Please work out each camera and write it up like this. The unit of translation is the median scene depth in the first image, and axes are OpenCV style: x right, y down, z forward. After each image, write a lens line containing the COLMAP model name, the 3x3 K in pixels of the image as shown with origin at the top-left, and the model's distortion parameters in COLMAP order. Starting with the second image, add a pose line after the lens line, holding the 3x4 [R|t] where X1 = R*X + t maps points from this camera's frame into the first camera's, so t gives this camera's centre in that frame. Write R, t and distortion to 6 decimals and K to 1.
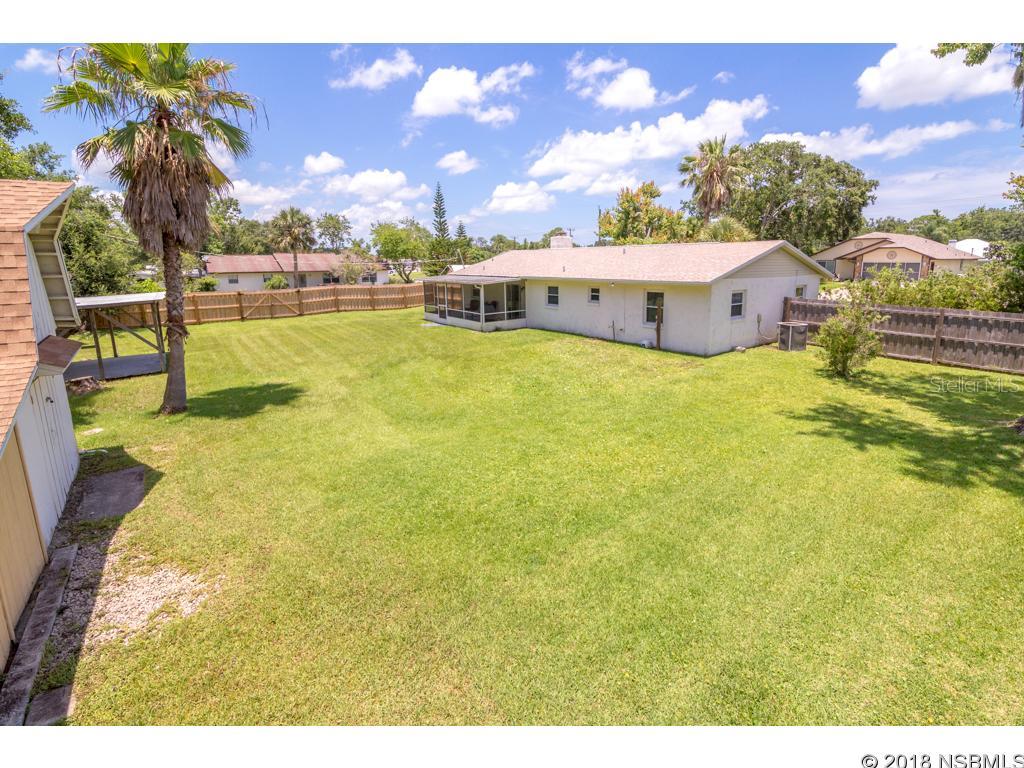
lens RADIAL K [[487.6, 0, 538.2], [0, 487.6, 350.8], [0, 0, 1]] dist [-0.023314, 0.009404]
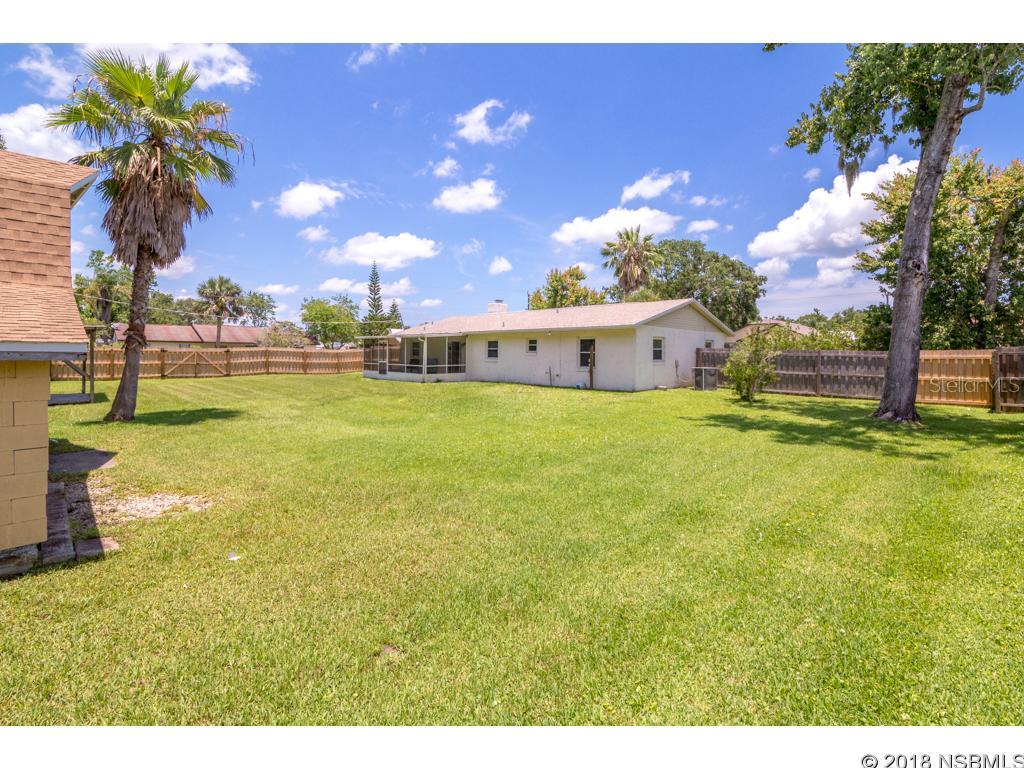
lens RADIAL K [[487.6, 0, 538.2], [0, 487.6, 350.8], [0, 0, 1]] dist [-0.023314, 0.009404]
pose [[0.988548, 0.018842, 0.149729, -0.030327], [0.009478, 0.982464, -0.186210, 0.086966], [-0.150612, 0.185497, 0.971034, -0.053517]]
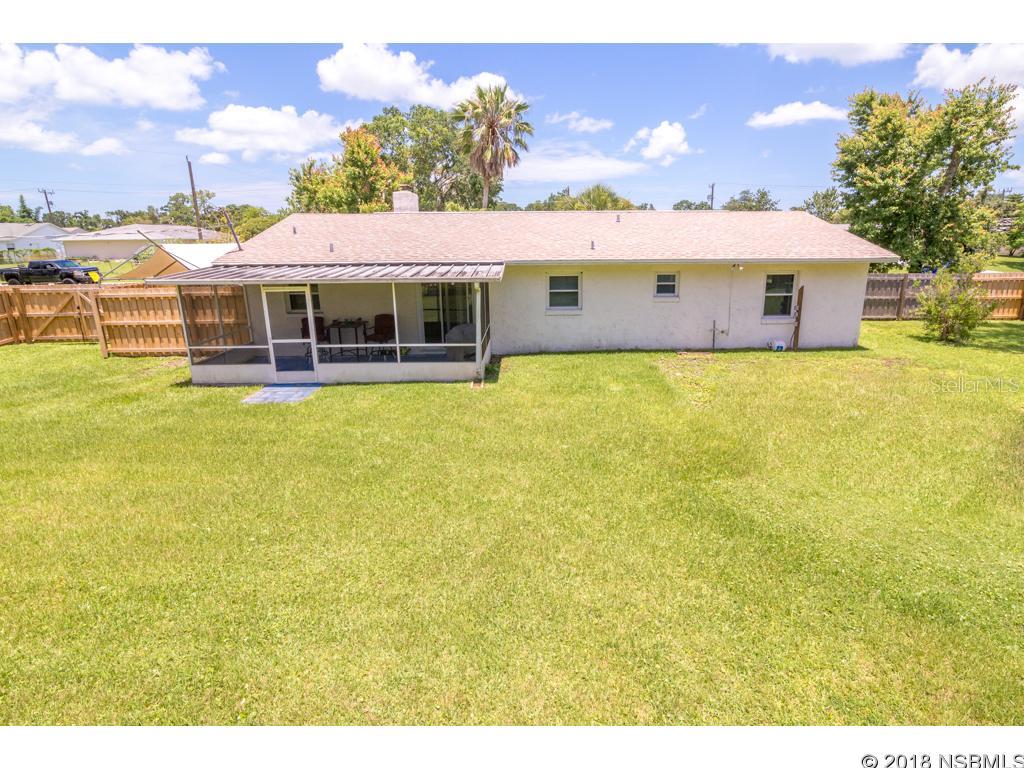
lens RADIAL K [[487.6, 0, 538.2], [0, 487.6, 350.8], [0, 0, 1]] dist [-0.023314, 0.009404]
pose [[0.583912, -0.181726, 0.791216, -0.441366], [0.148333, 0.982099, 0.116100, -0.112089], [-0.798151, 0.049571, 0.600415, 0.654134]]
